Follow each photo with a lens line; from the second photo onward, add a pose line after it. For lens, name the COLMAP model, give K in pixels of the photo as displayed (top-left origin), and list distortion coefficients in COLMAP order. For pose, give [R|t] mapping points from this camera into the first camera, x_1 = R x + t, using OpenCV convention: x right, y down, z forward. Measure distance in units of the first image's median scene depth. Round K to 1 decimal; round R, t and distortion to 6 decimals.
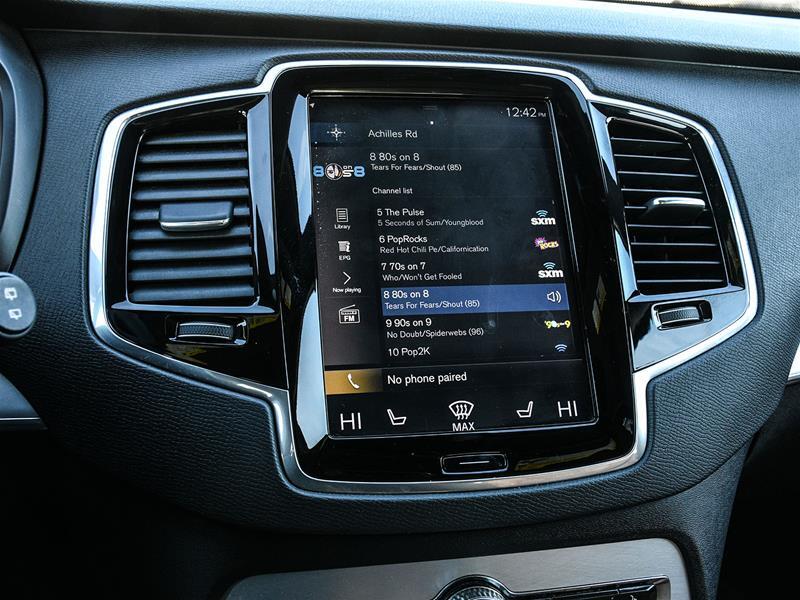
lens RADIAL K [[823.1, 0, 398.4], [0, 823.1, 303.2], [0, 0, 1]] dist [-0.002926, 0.000000]
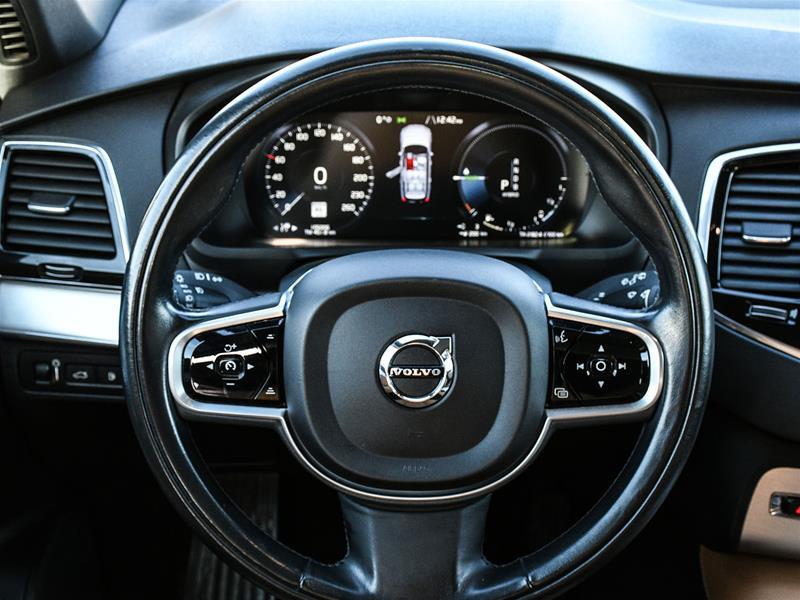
lens RADIAL K [[1235.0, 0, 394.7], [0, 1235.0, 303.3], [0, 0, 1]] dist [0.002201, 0.000000]
pose [[0.937264, 0.123568, -0.325987, -0.128017], [-0.076400, 0.985149, 0.153766, -0.267209], [0.340146, -0.119214, 0.932785, -1.315374]]
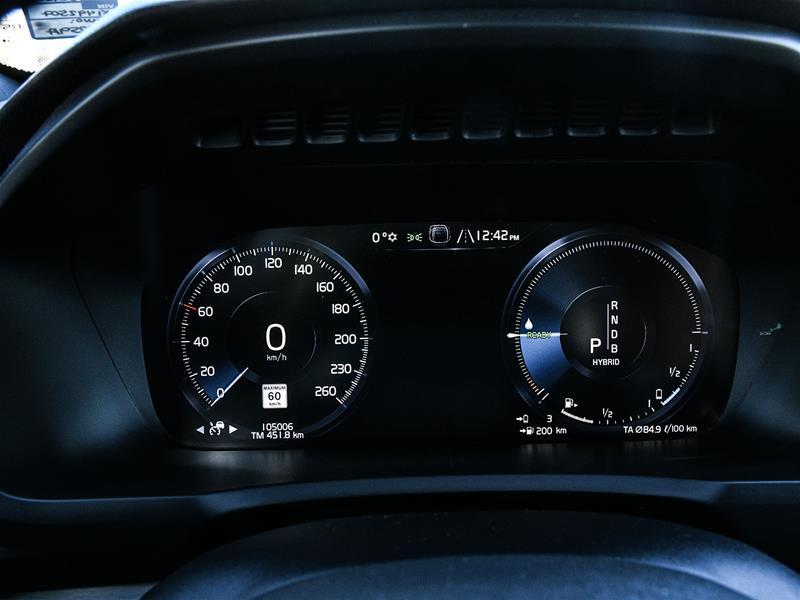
lens RADIAL K [[752.6, 0, 404.6], [0, 752.6, 304.4], [0, 0, 1]] dist [-0.020036, 0.000000]
pose [[0.941442, 0.049304, -0.333551, -0.672544], [-0.052850, 0.998601, -0.001557, -0.172655], [0.333008, 0.019094, 0.942731, 0.187192]]
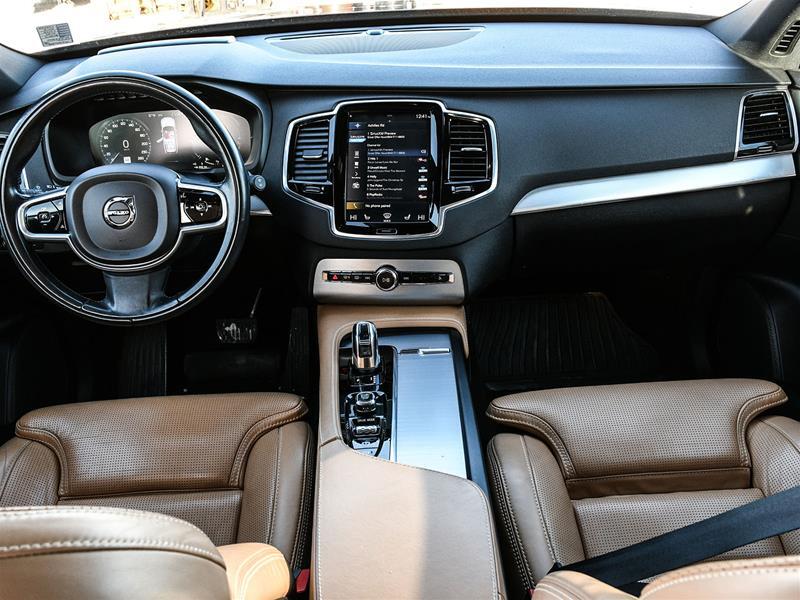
lens RADIAL K [[752.6, 0, 396.4], [0, 752.6, 297.1], [0, 0, 1]] dist [-0.020036, 0.000000]
pose [[0.952564, 0.078412, -0.294063, 0.995754], [-0.019316, 0.979868, 0.198709, -0.146465], [0.303725, -0.183603, 0.934902, -1.811839]]
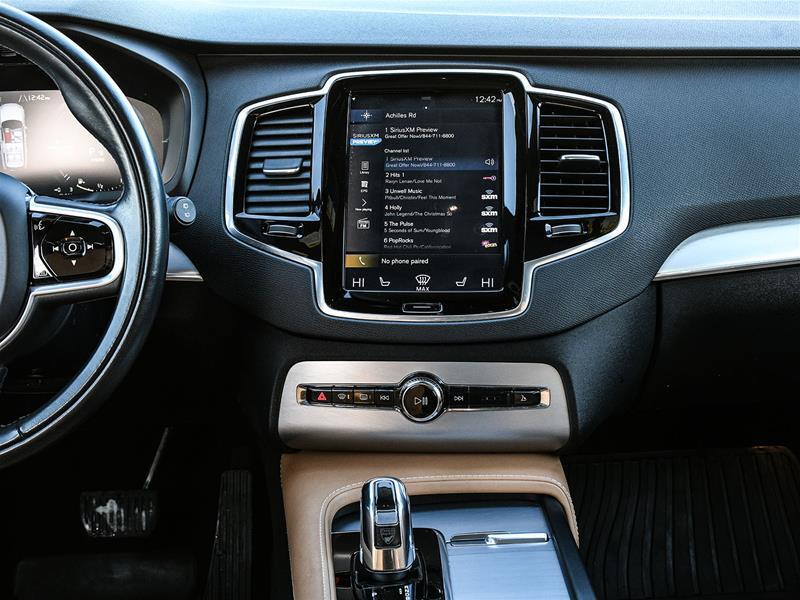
lens RADIAL K [[1235.0, 0, 393.5], [0, 1235.0, 300.8], [0, 0, 1]] dist [0.002201, 0.000000]
pose [[0.959202, 0.039247, -0.279983, 0.731695], [-0.026100, 0.998381, 0.050534, 0.042890], [0.281513, -0.041165, 0.958674, -1.483183]]
